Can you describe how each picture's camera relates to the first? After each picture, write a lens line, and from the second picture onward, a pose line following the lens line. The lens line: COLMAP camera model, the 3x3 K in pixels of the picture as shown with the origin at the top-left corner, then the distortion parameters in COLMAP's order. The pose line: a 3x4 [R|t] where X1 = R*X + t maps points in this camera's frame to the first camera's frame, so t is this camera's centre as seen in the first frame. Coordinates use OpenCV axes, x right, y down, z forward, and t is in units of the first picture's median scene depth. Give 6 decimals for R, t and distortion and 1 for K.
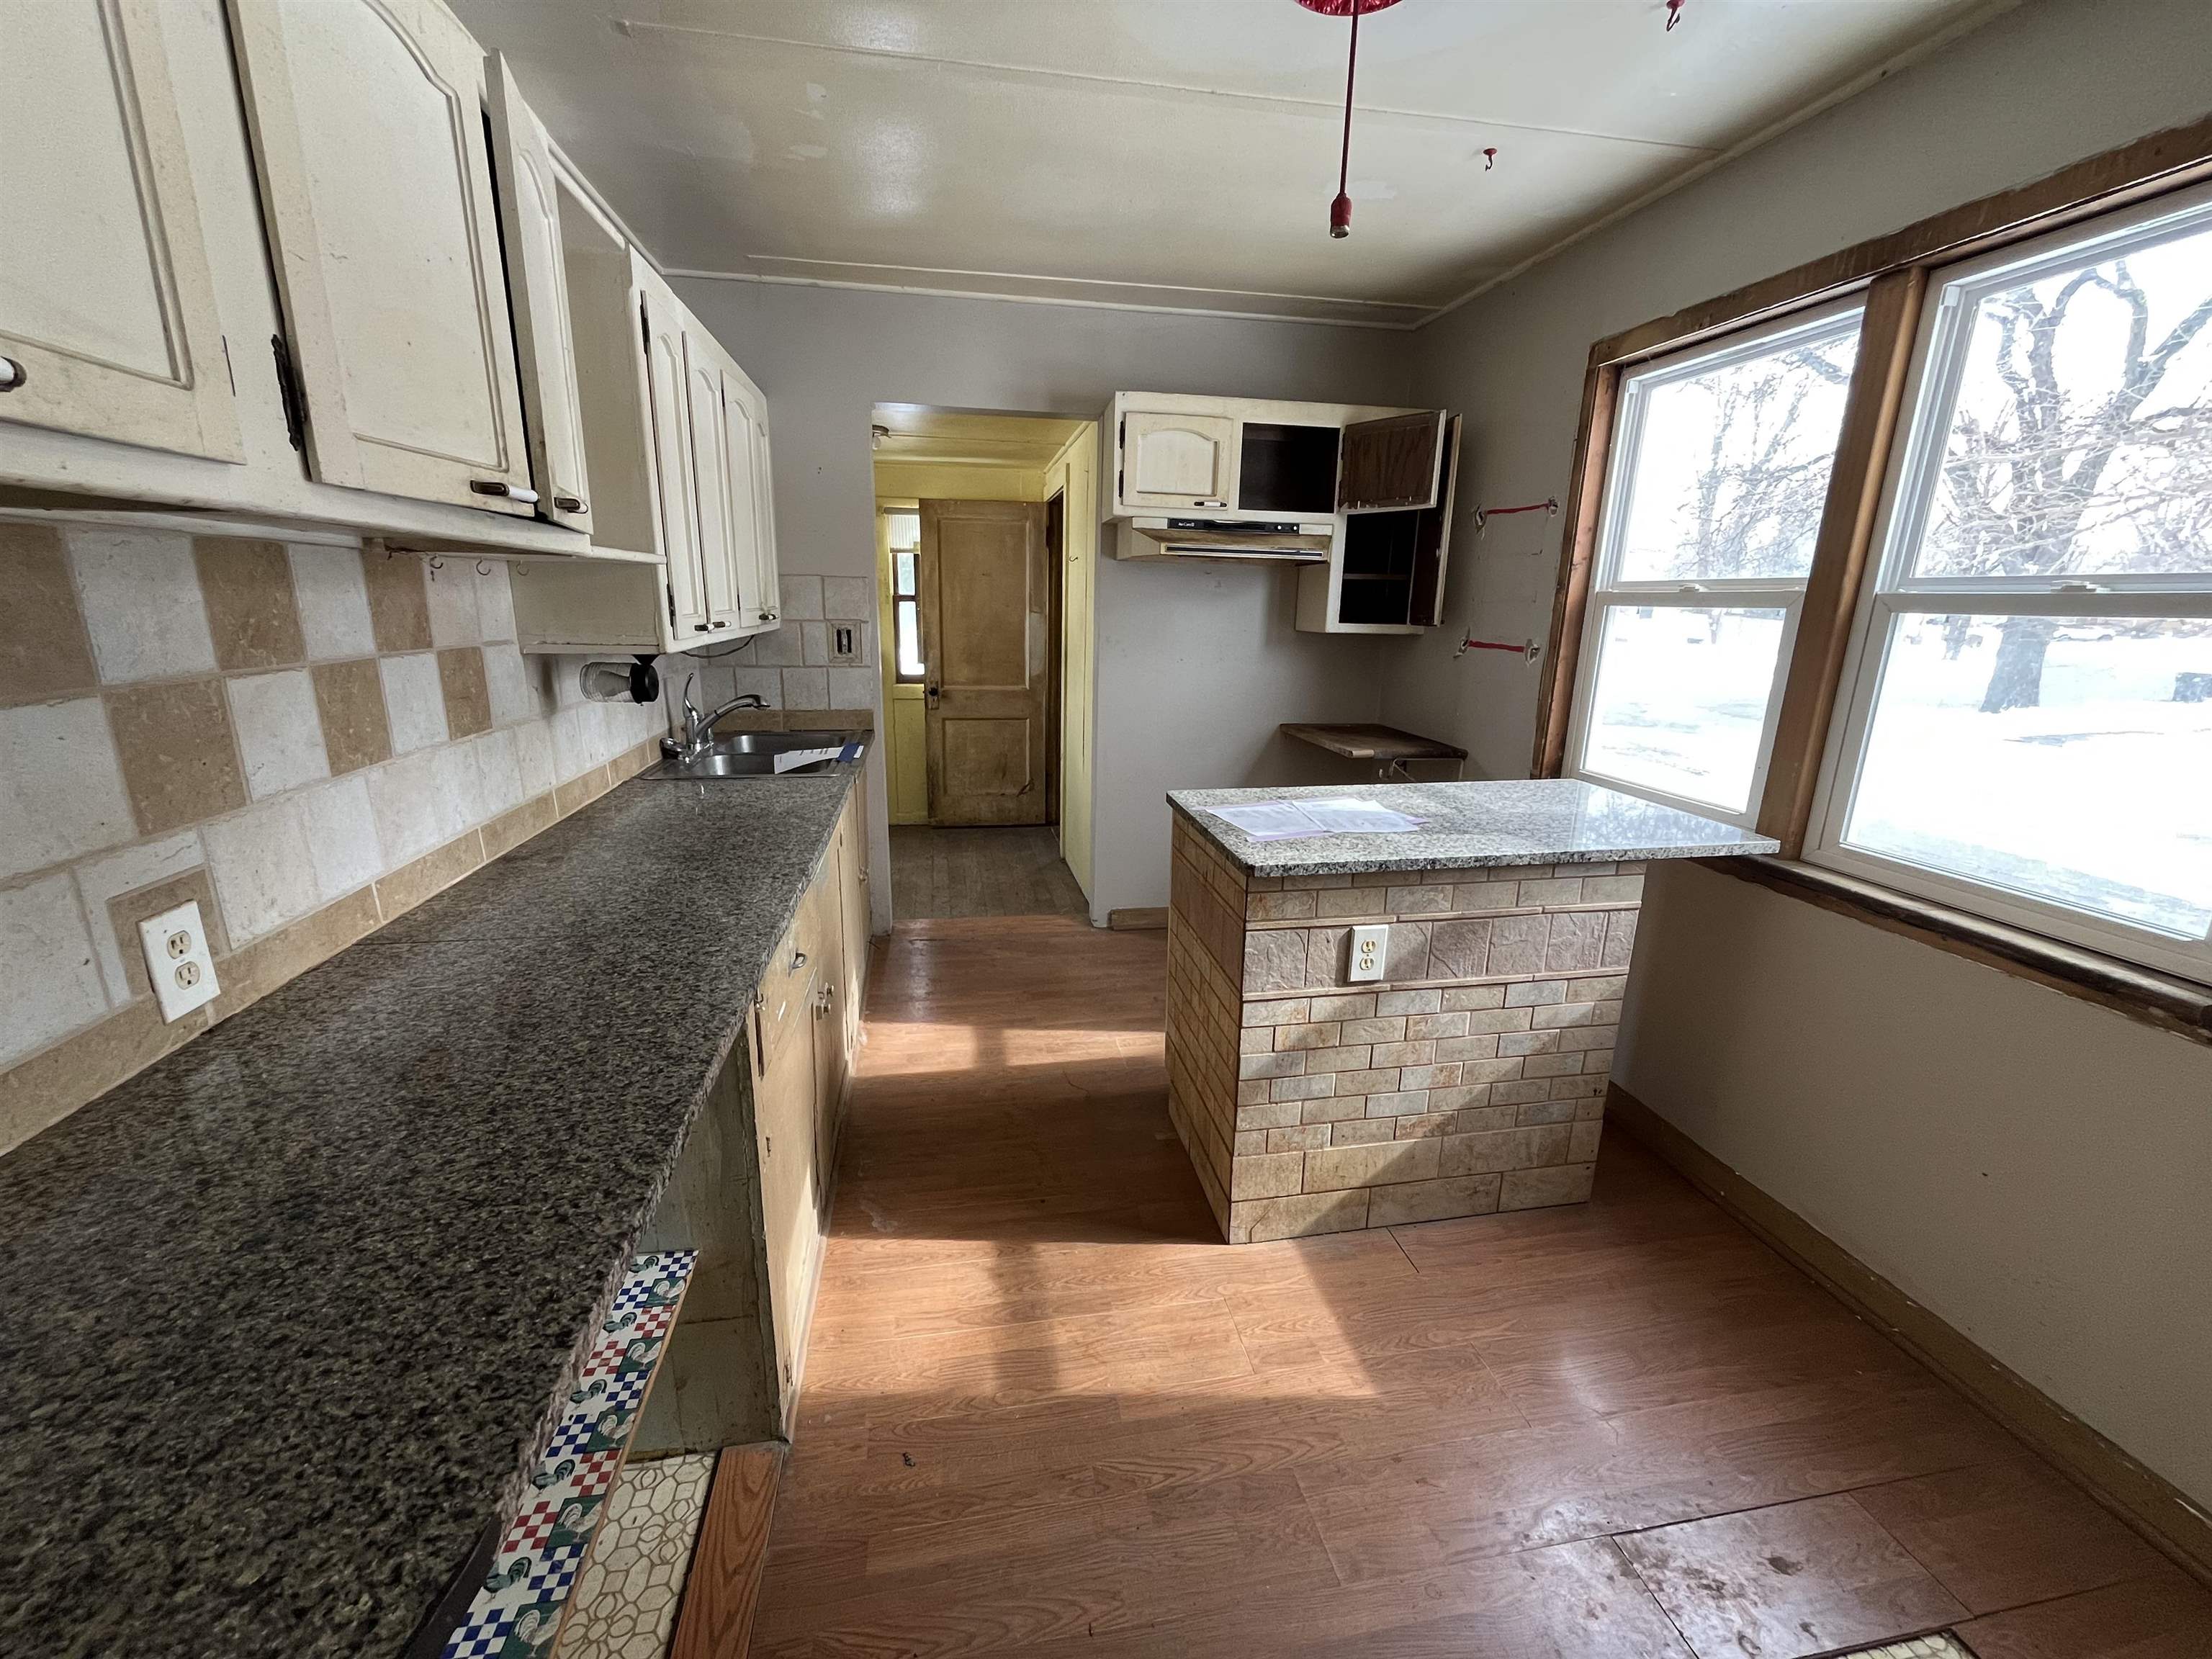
lens RADIAL K [[895.2, 0, 1100.5], [0, 895.2, 829.3], [0, 0, 1]] dist [-0.004119, -0.000108]
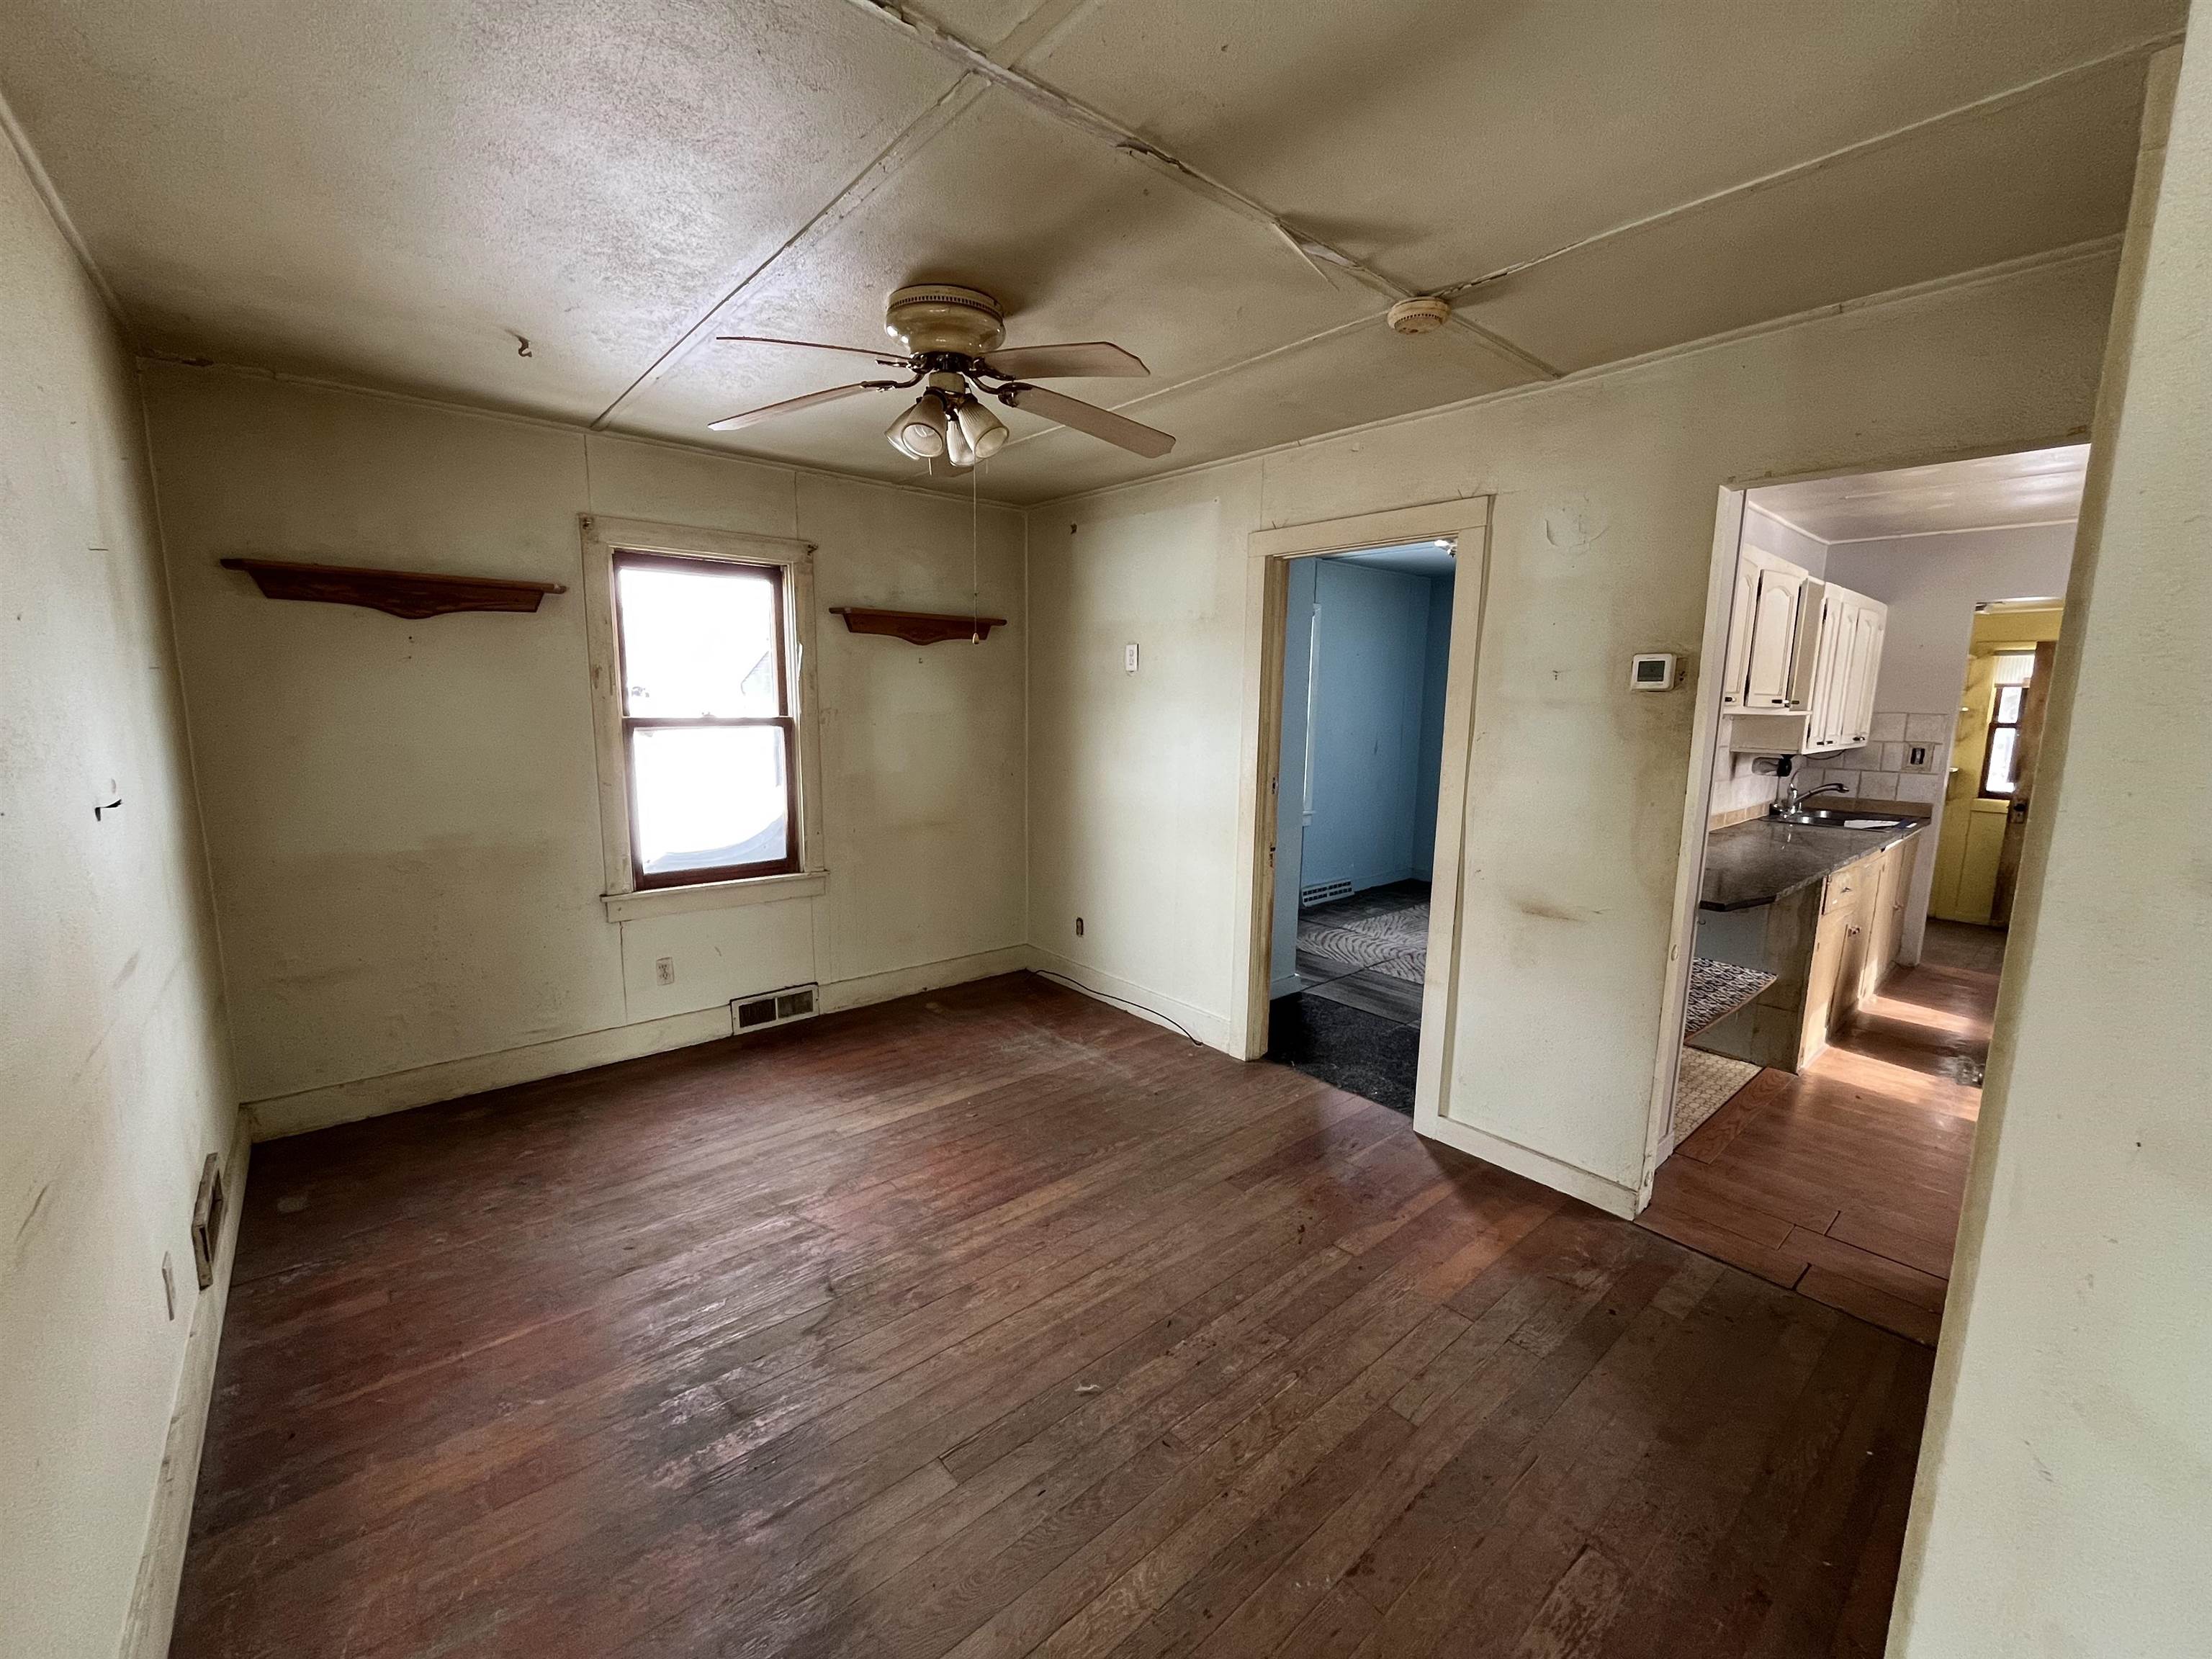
lens RADIAL K [[895.2, 0, 1100.5], [0, 895.2, 829.3], [0, 0, 1]] dist [-0.004119, -0.000108]
pose [[0.508870, 0.121254, -0.852261, 0.318478], [-0.222654, 0.974880, 0.005757, 0.214170], [0.831550, 0.186830, 0.523086, -0.934467]]
